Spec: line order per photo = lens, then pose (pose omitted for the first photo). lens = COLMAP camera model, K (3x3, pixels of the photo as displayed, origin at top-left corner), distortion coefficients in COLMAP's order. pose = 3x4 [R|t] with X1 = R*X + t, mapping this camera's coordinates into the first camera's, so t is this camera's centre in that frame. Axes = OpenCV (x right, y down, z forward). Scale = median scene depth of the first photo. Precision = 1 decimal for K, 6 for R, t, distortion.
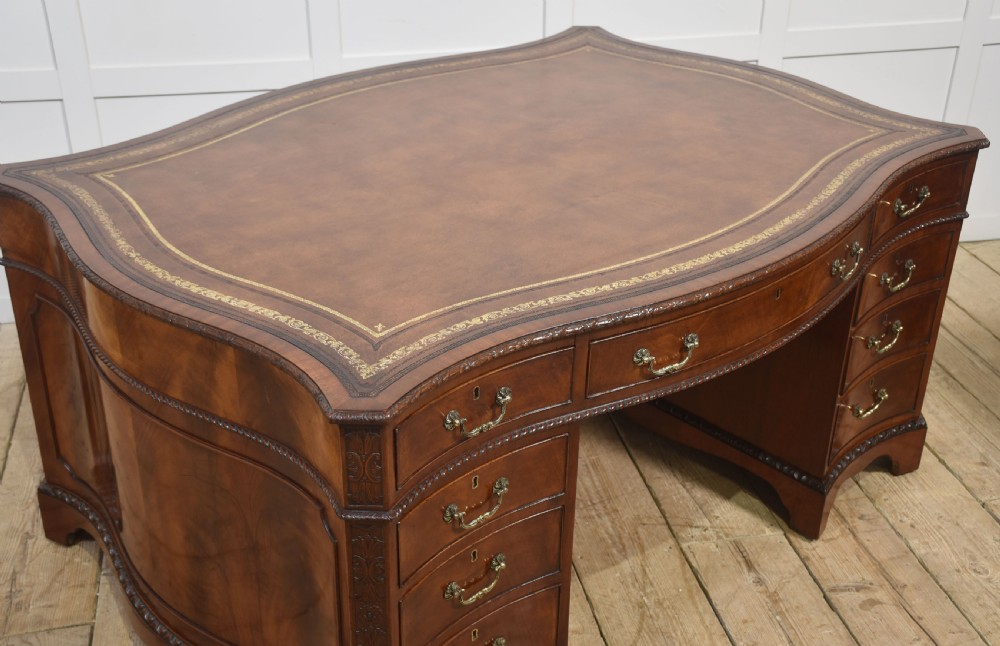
lens RADIAL K [[1213.6, 0, 509.8], [0, 1213.6, 334.8], [0, 0, 1]] dist [-0.016147, 0.244426]
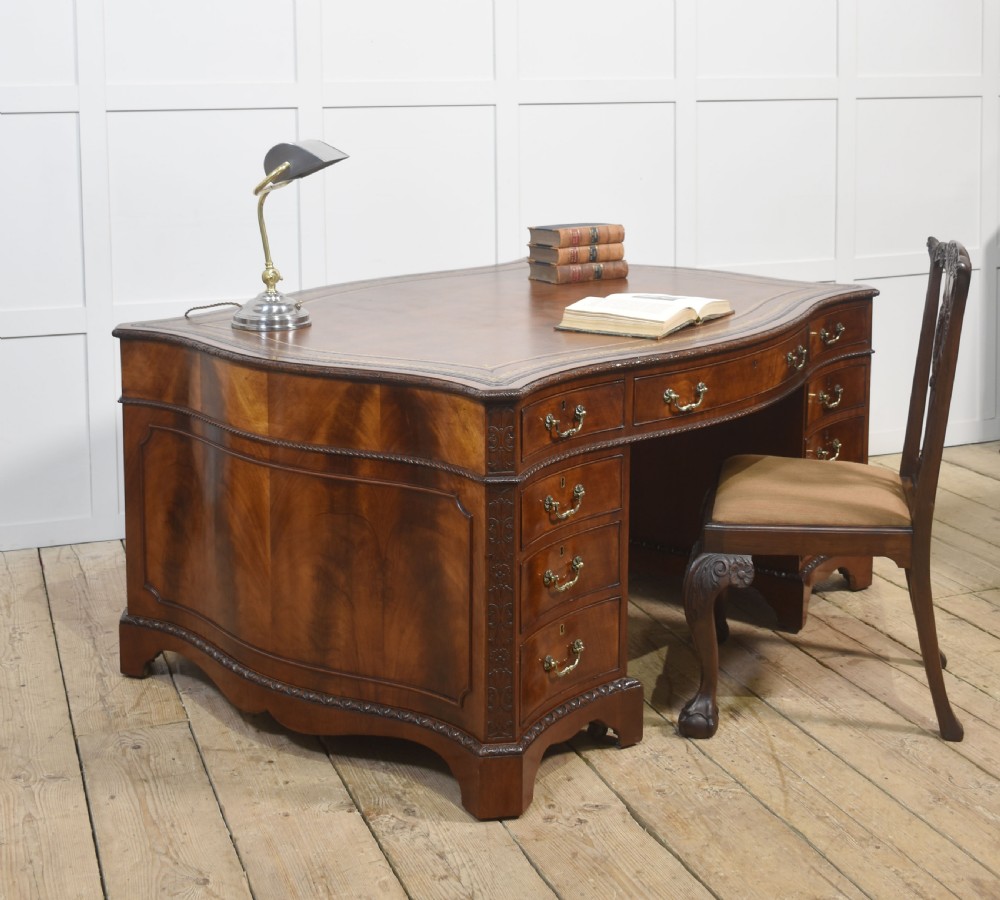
lens RADIAL K [[1443.5, 0, 500.4], [0, 1443.5, 184.4], [0, 0, 1]] dist [-0.135035, 0.156158]
pose [[0.989650, -0.028791, 0.140583, -0.219824], [0.084435, 0.908963, -0.408236, 0.329714], [-0.116031, 0.415881, 0.901987, -0.380661]]
